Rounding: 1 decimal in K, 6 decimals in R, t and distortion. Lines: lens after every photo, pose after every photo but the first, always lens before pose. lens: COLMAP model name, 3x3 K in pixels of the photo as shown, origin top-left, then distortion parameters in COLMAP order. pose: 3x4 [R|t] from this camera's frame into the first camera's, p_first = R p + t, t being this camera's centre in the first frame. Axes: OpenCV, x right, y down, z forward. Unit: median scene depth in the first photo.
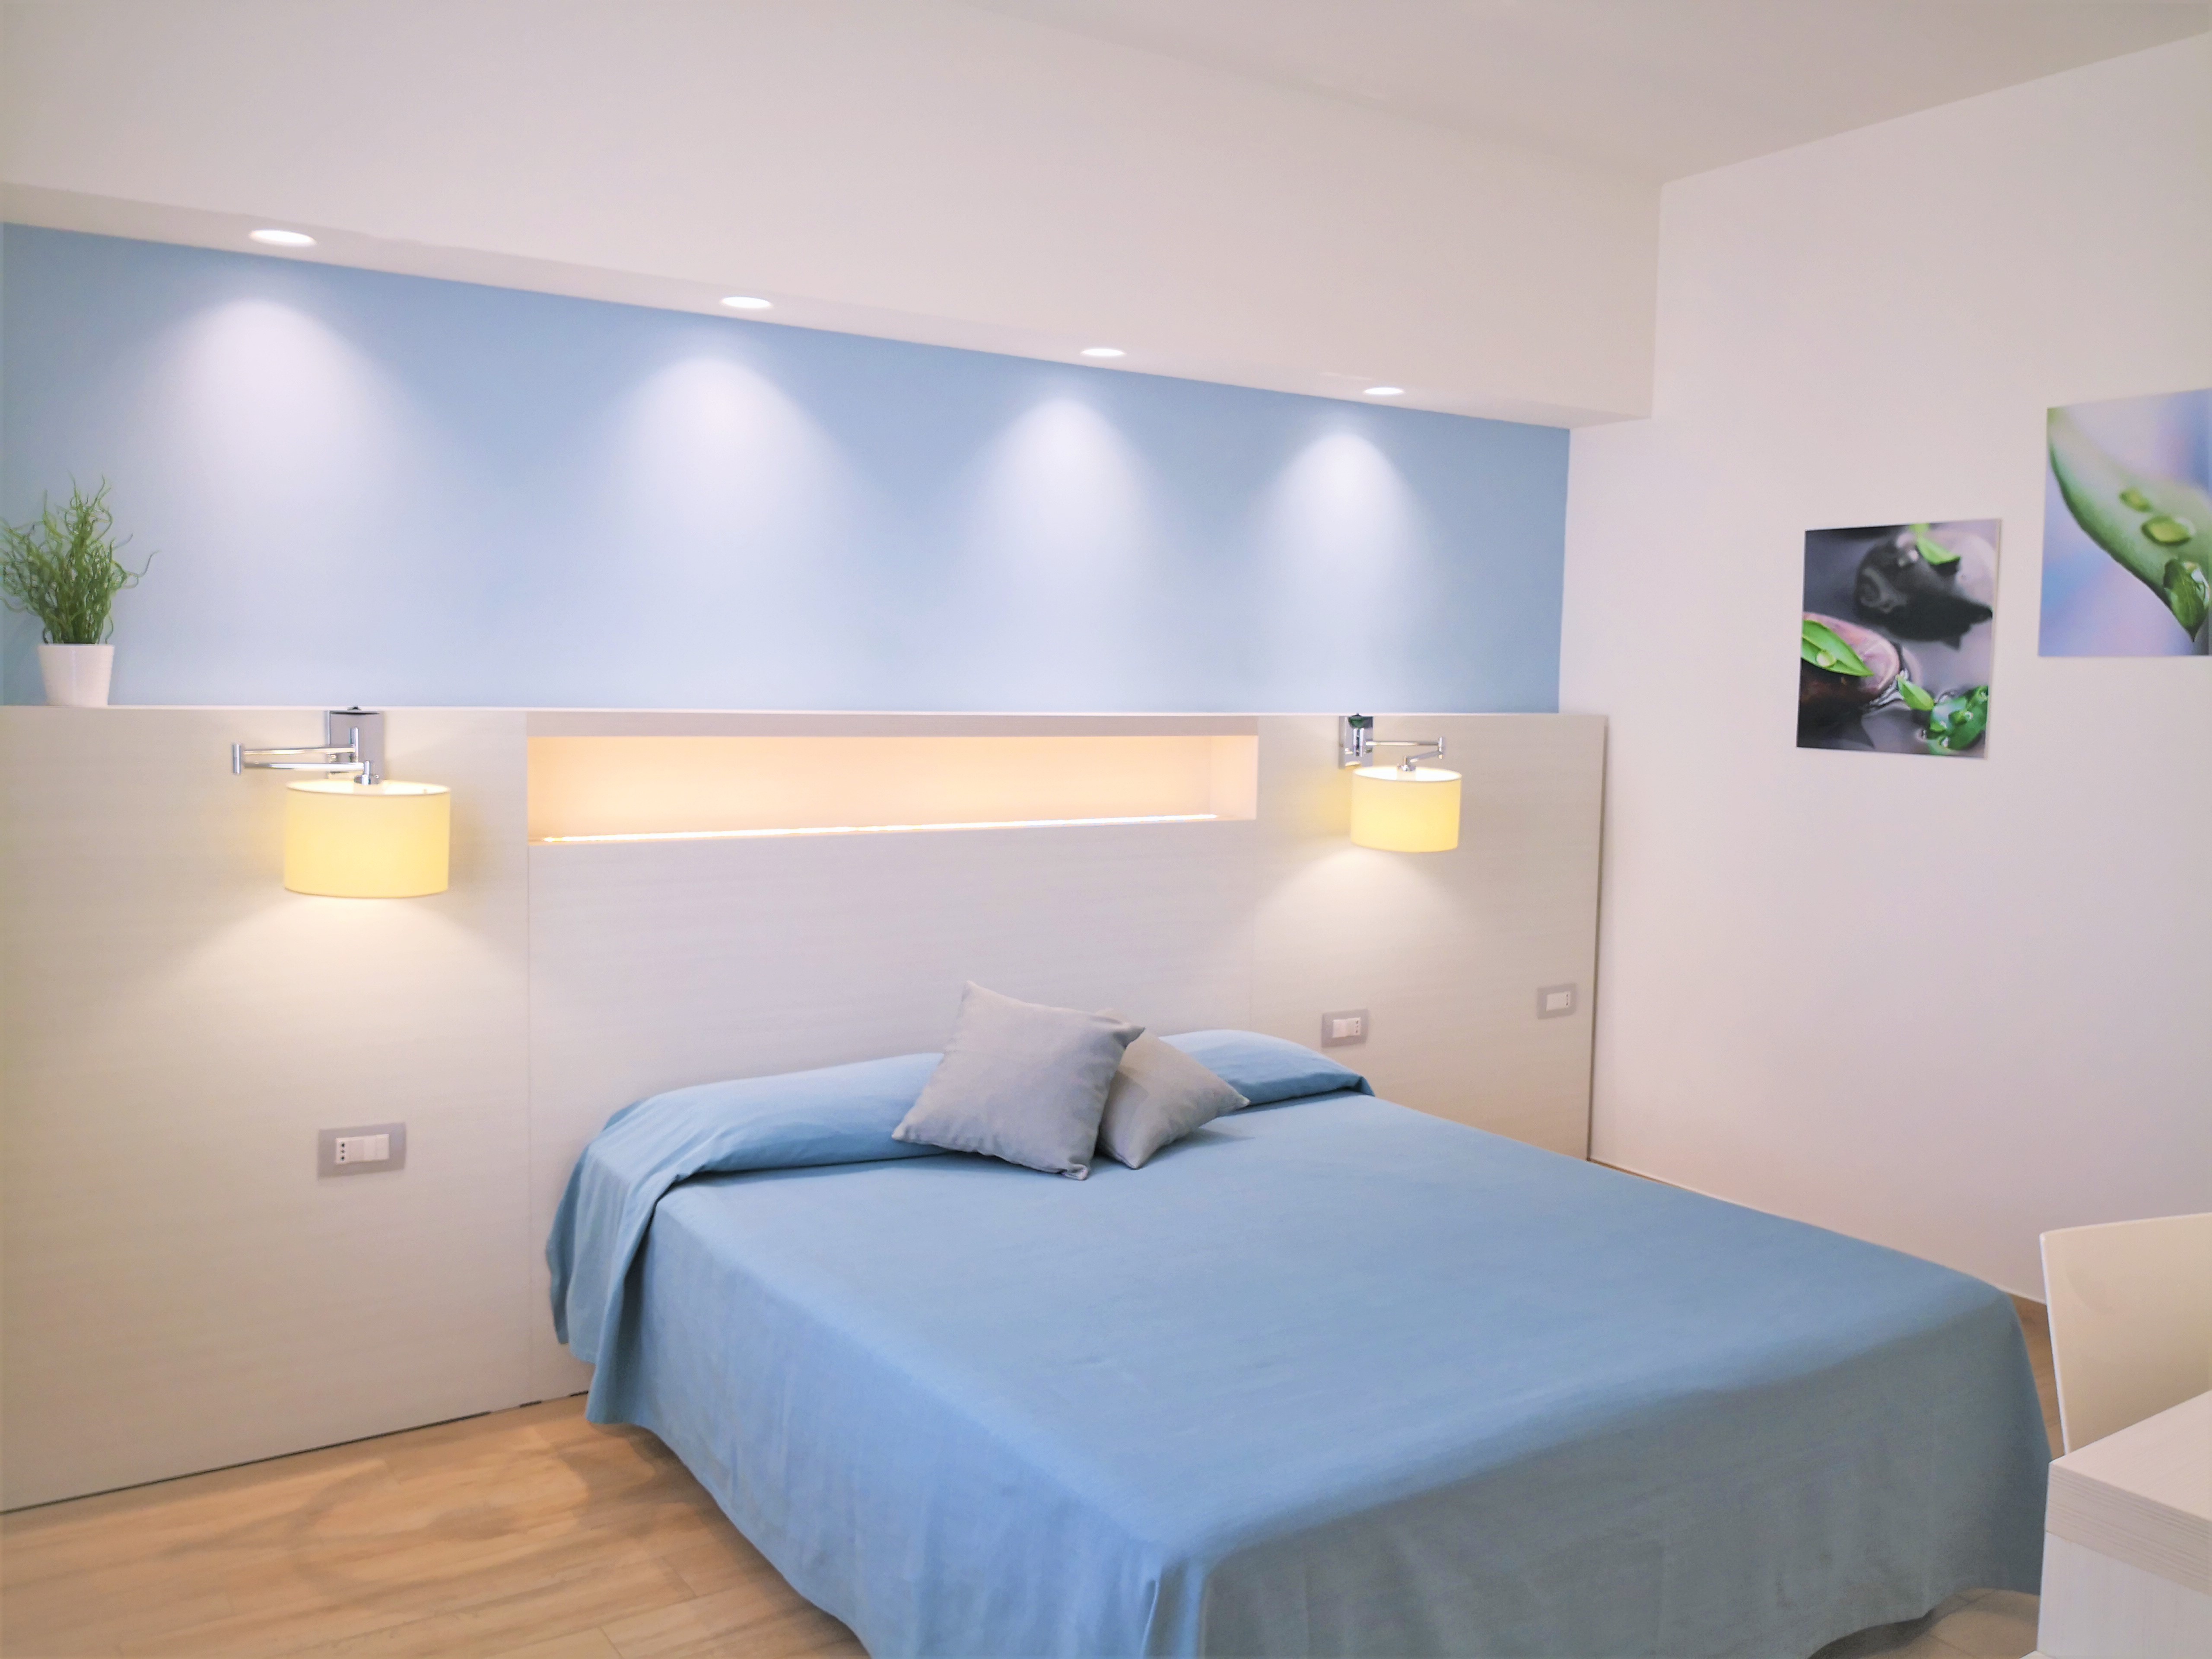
lens RADIAL K [[1824.7, 0, 1106.0], [0, 1824.7, 829.5], [0, 0, 1]] dist [0.056409, -0.112240]
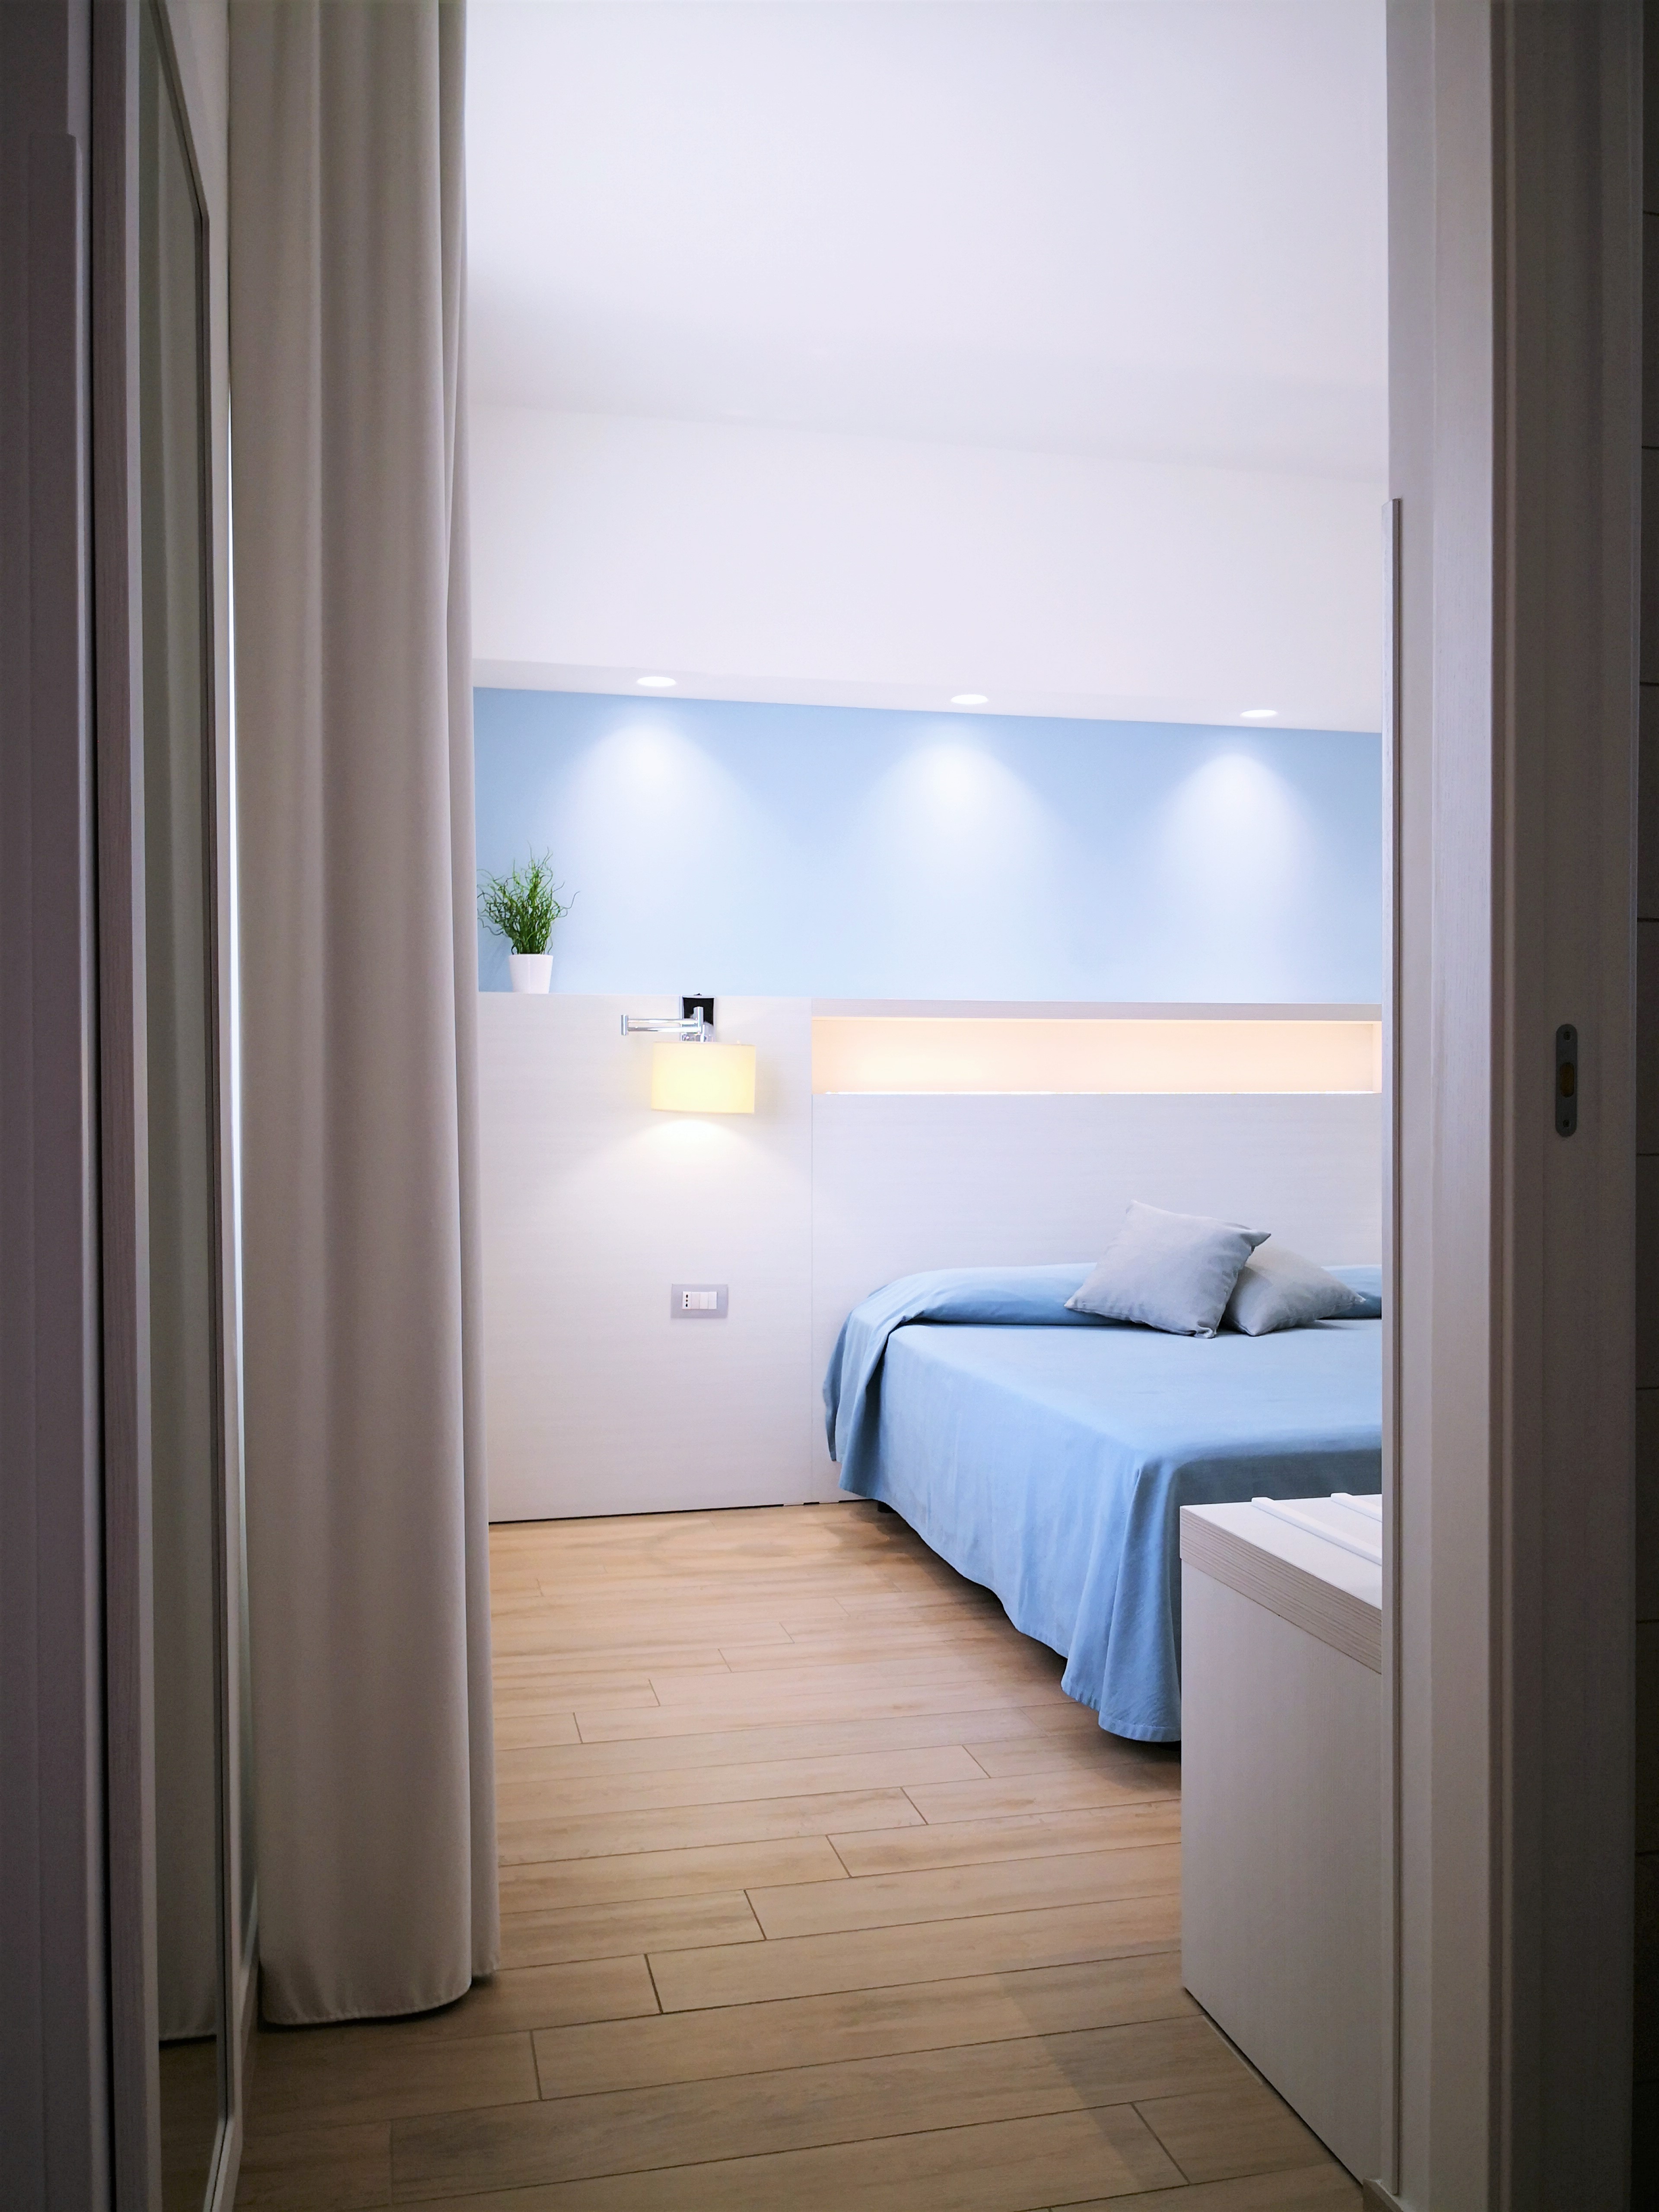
lens RADIAL K [[1842.1, 0, 829.5], [0, 1842.1, 1106.0], [0, 0, 1]] dist [0.151155, 0.000062]
pose [[0.939559, -0.018587, -0.341881, 0.180605], [-0.009723, 0.996674, -0.080907, 0.131658], [0.342248, 0.079341, 0.936254, -0.318498]]
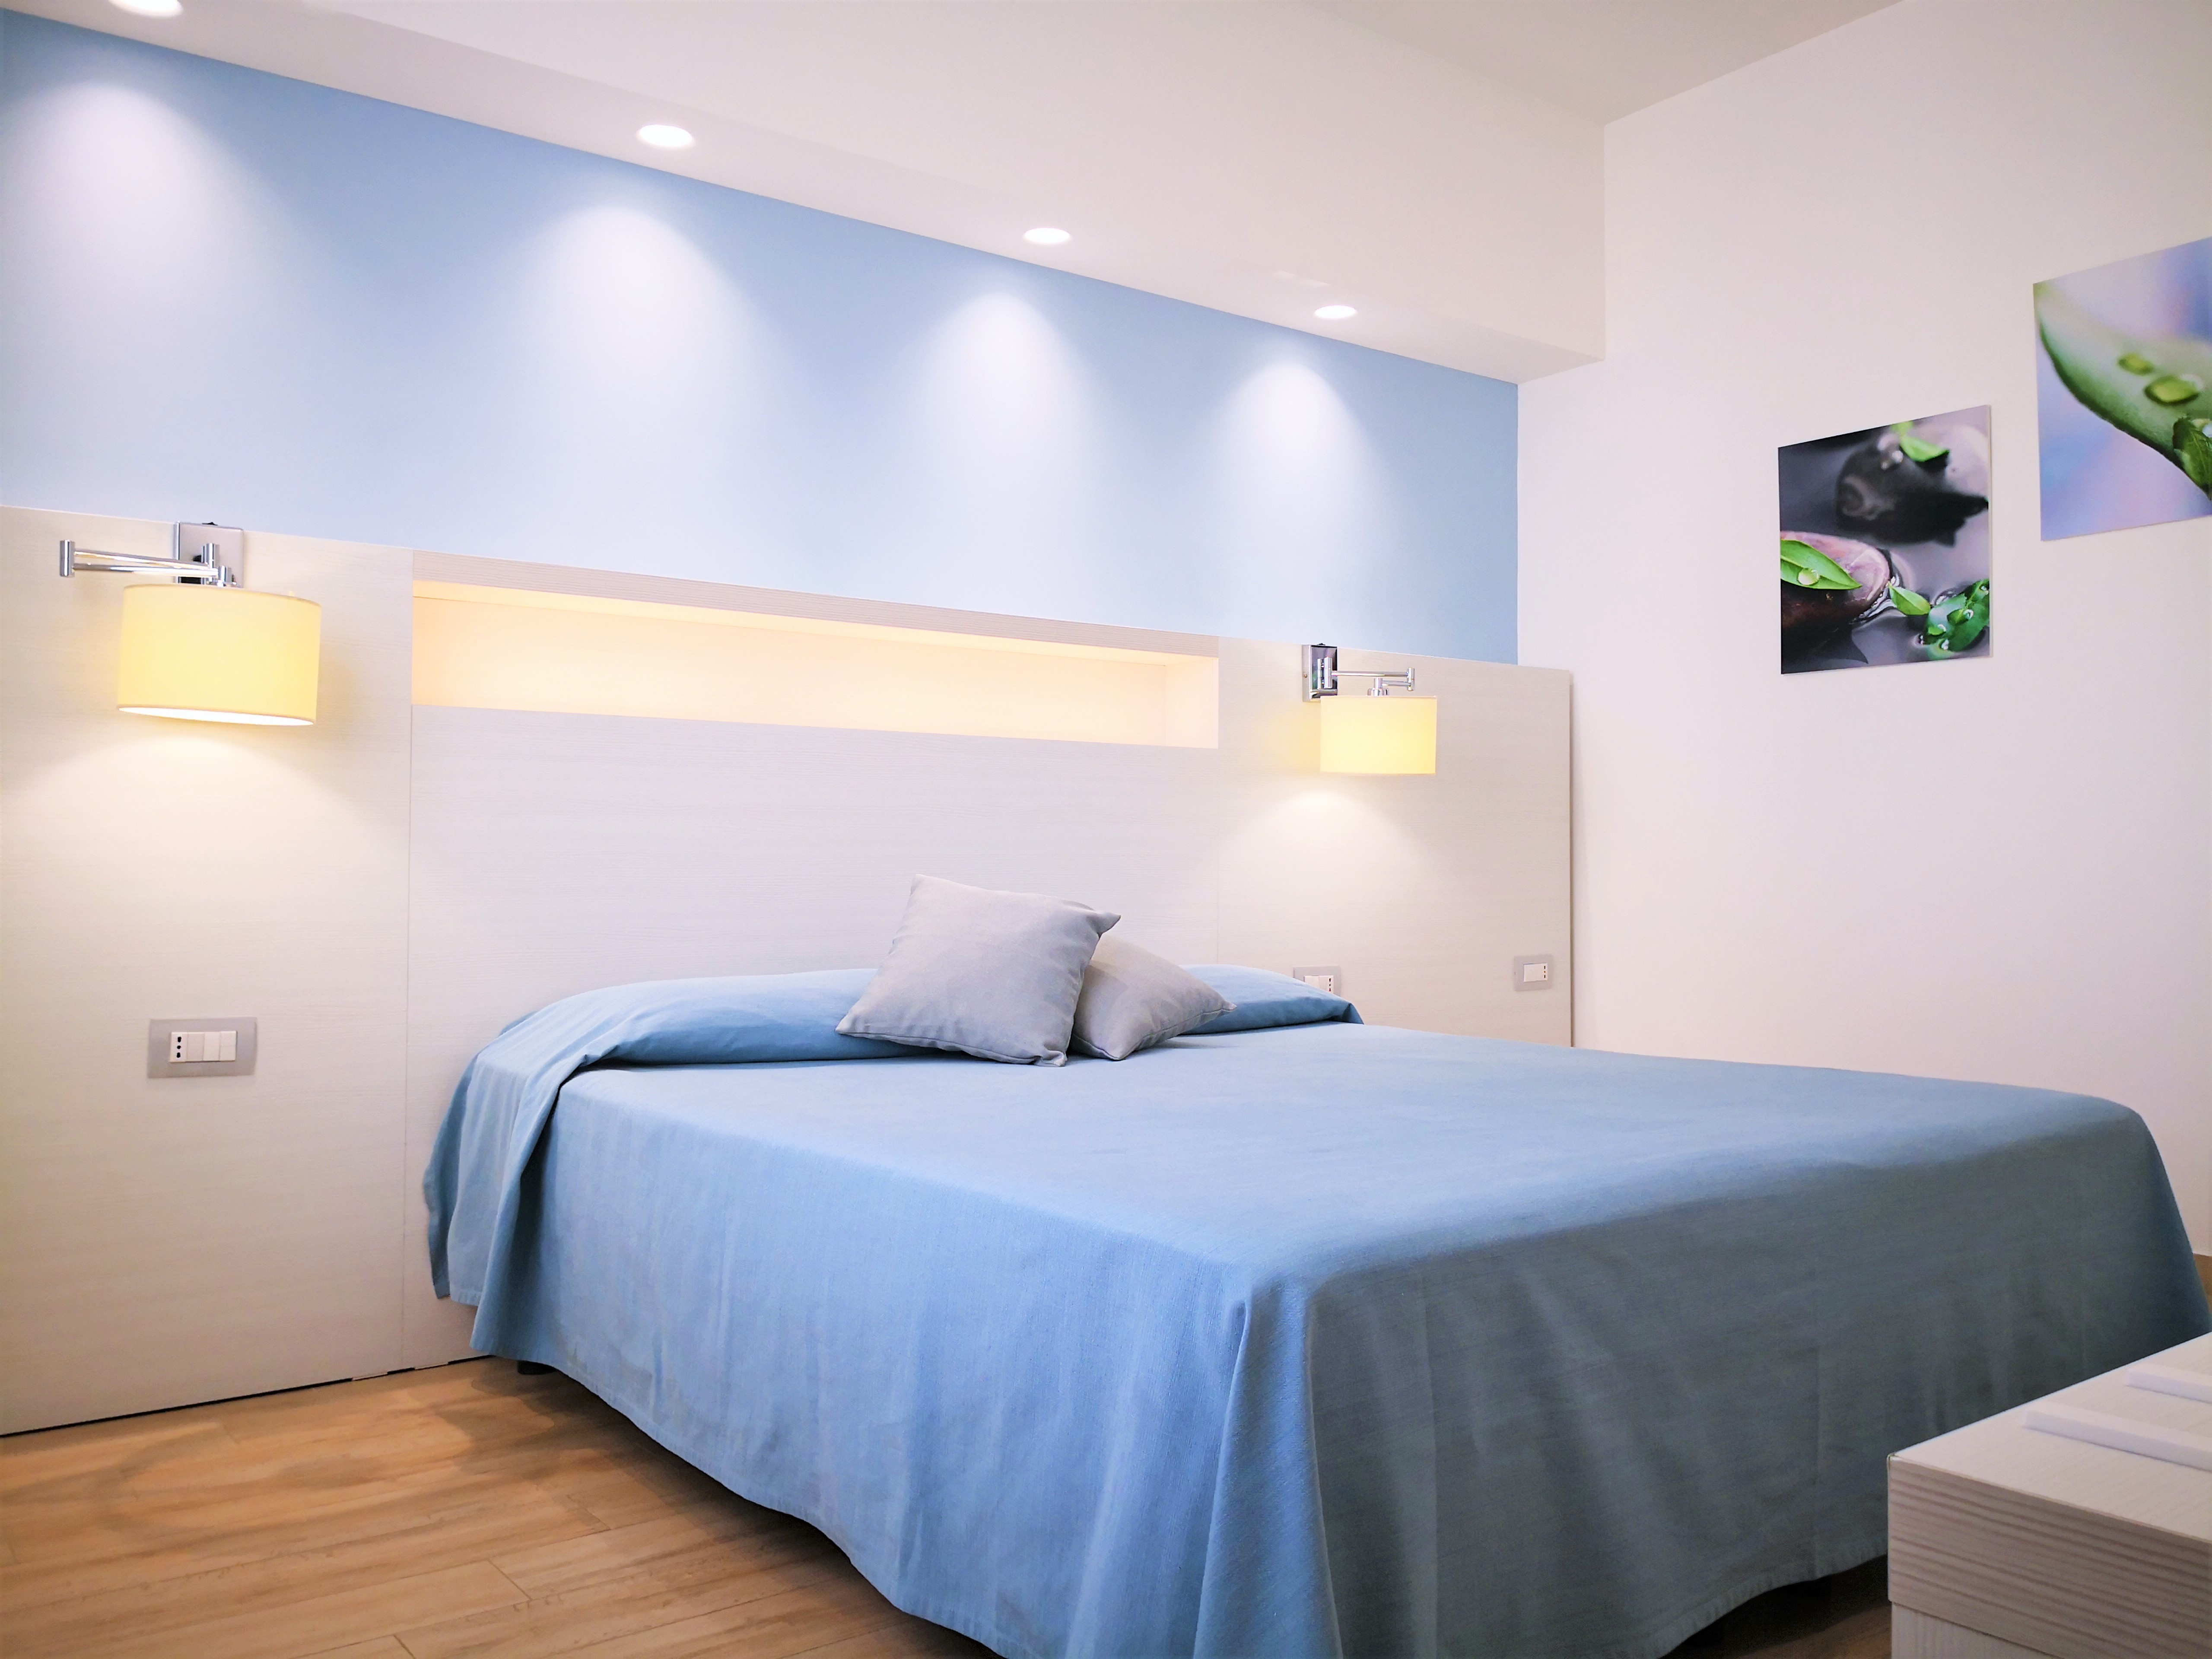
lens RADIAL K [[1807.5, 0, 1106.0], [0, 1807.5, 829.5], [0, 0, 1]] dist [0.057969, -0.106726]
pose [[0.997785, -0.015103, 0.064779, -0.043181], [0.021785, 0.994368, -0.103716, 0.162924], [-0.062848, 0.104898, 0.992495, 0.130632]]
